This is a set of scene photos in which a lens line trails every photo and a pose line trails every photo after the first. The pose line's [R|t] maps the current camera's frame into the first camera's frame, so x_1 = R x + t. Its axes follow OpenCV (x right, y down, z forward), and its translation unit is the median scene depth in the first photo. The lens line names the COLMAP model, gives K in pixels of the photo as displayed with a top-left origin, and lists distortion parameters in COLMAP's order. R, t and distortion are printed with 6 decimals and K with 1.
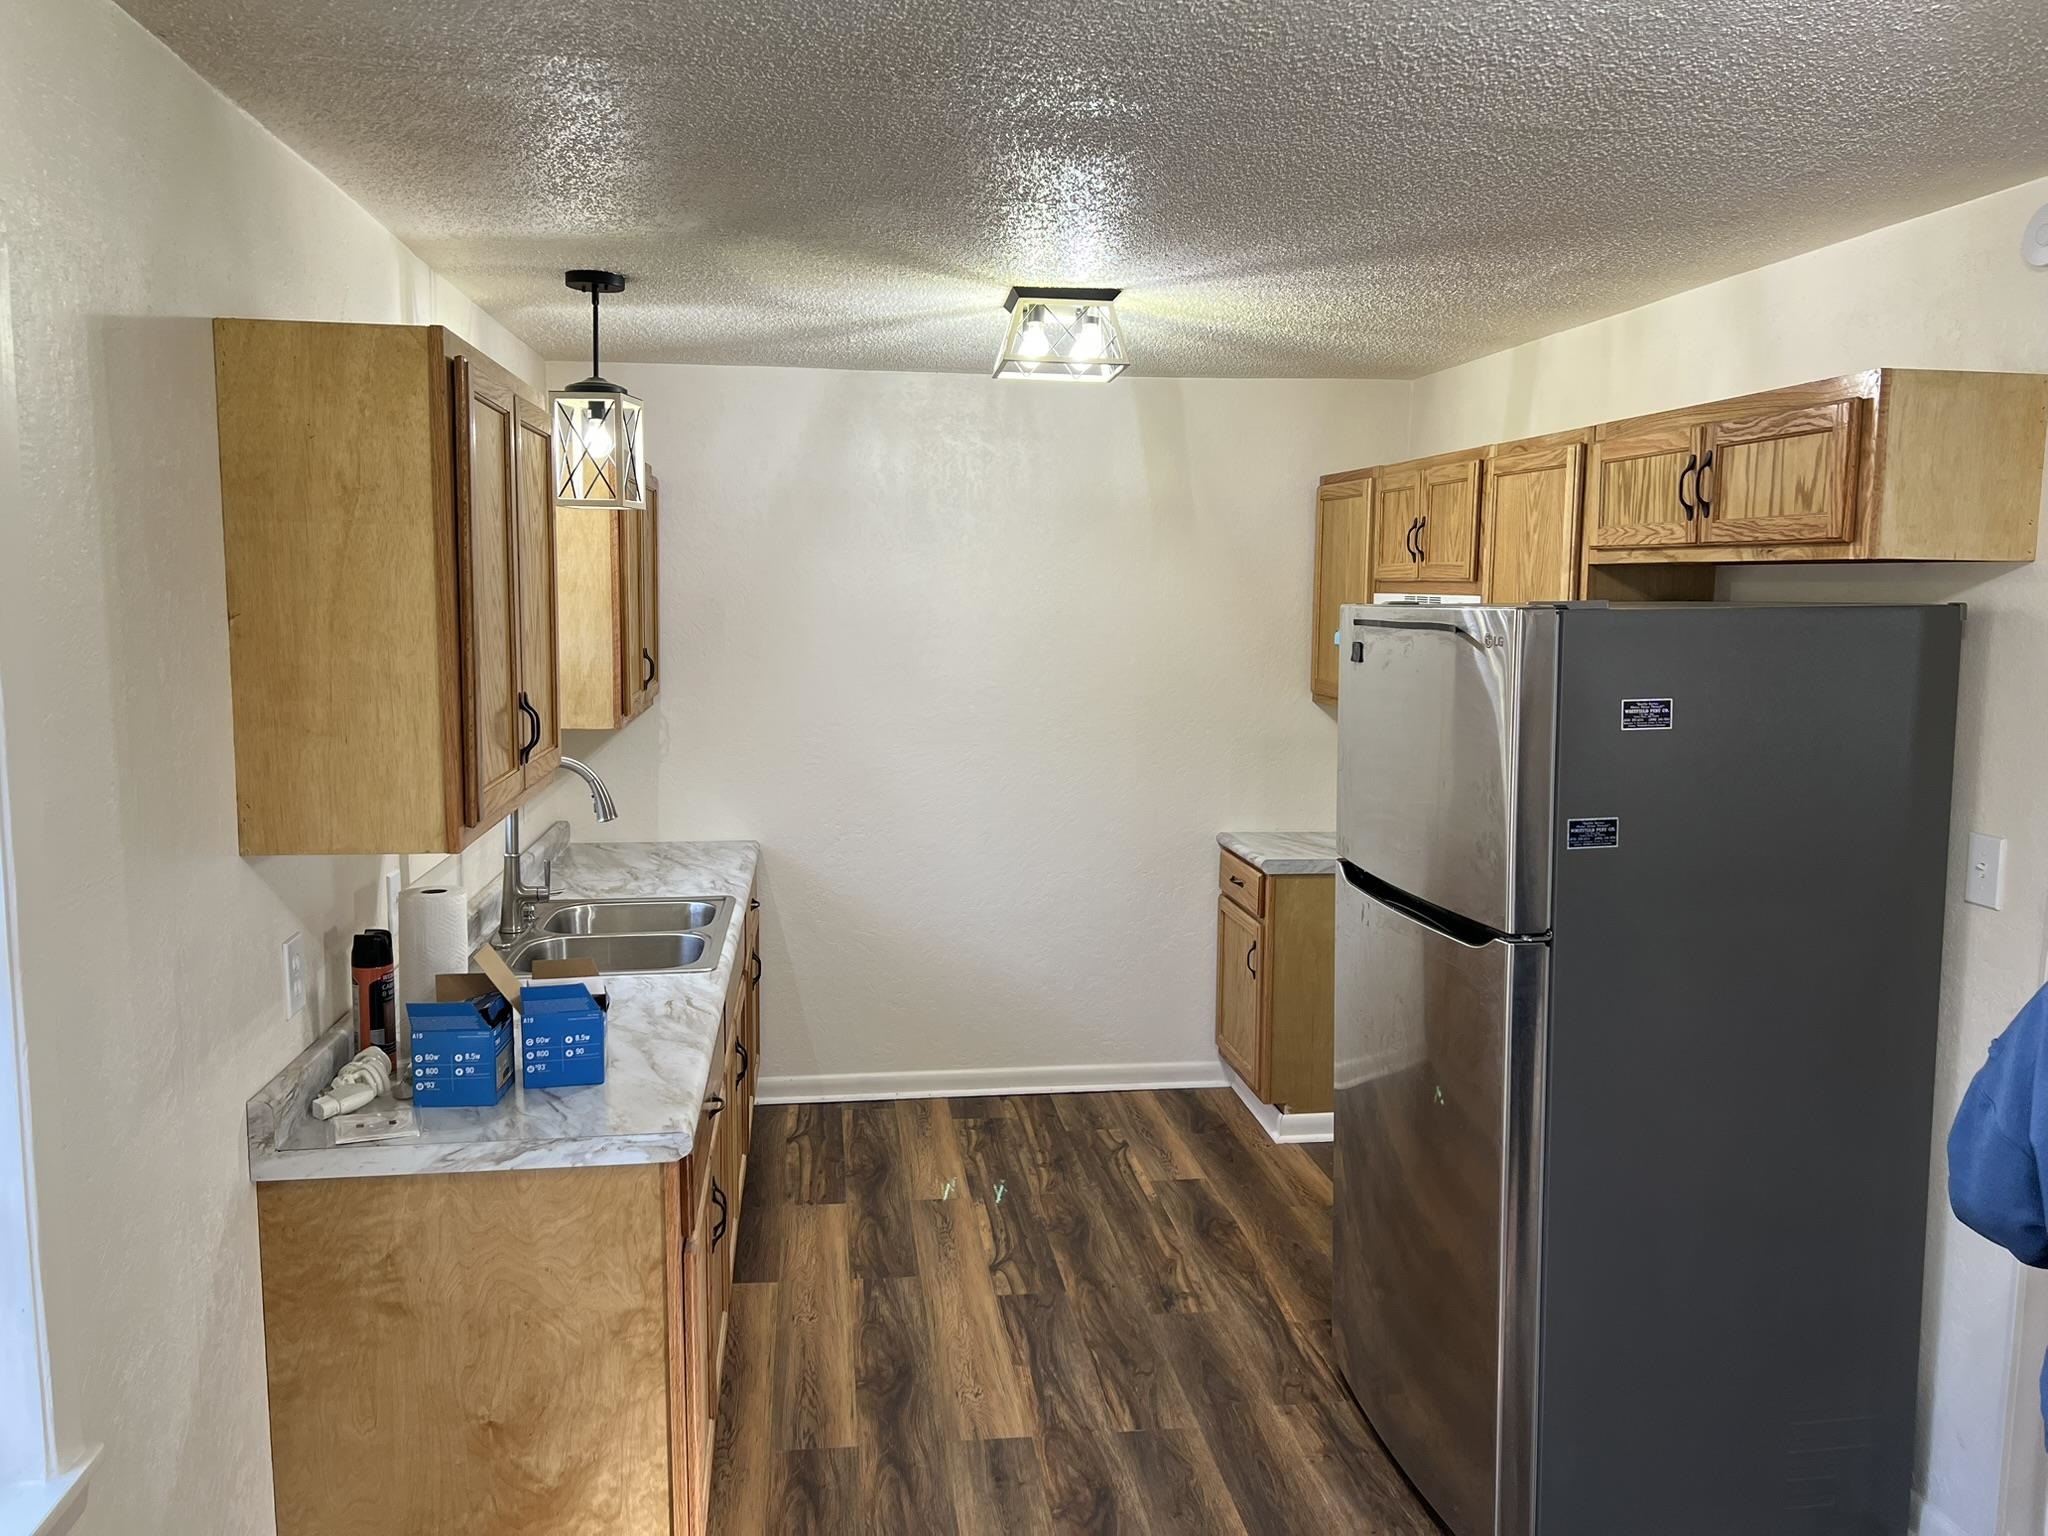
lens RADIAL K [[1501.9, 0, 1037.1], [0, 1501.9, 806.4], [0, 0, 1]] dist [0.058107, -0.059313]
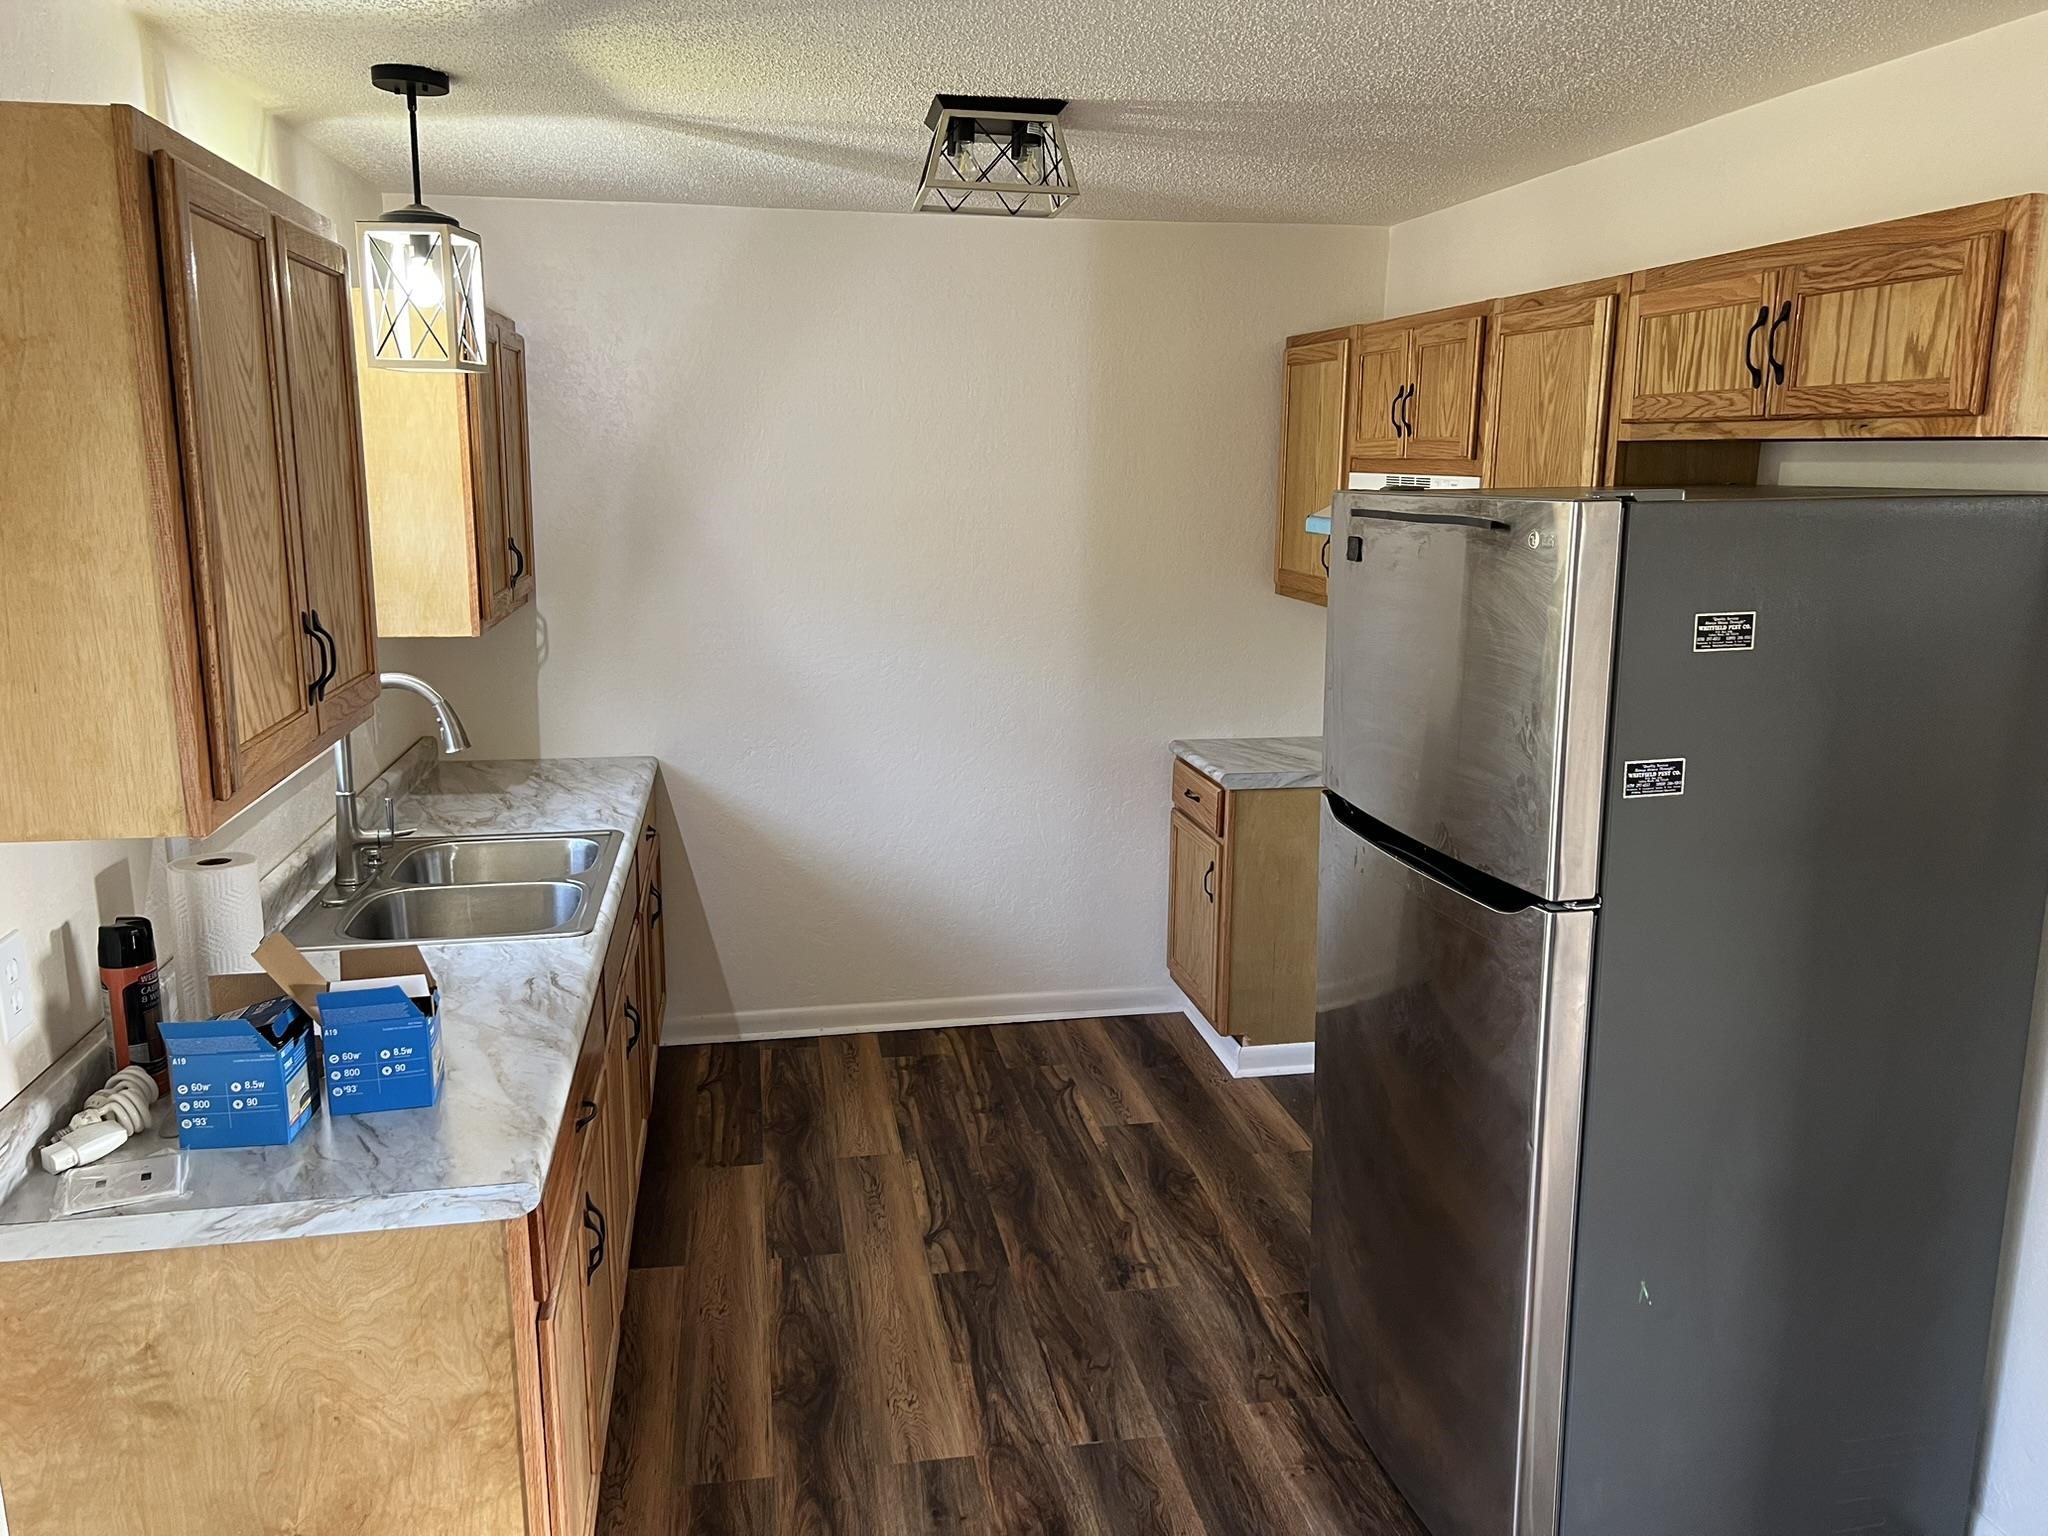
lens RADIAL K [[1501.9, 0, 1037.1], [0, 1501.9, 806.4], [0, 0, 1]] dist [0.058107, -0.059313]
pose [[0.998934, -0.010995, 0.044832, -0.002309], [0.007266, 0.996564, 0.082513, -0.029437], [-0.045585, -0.082099, 0.995581, 0.158189]]
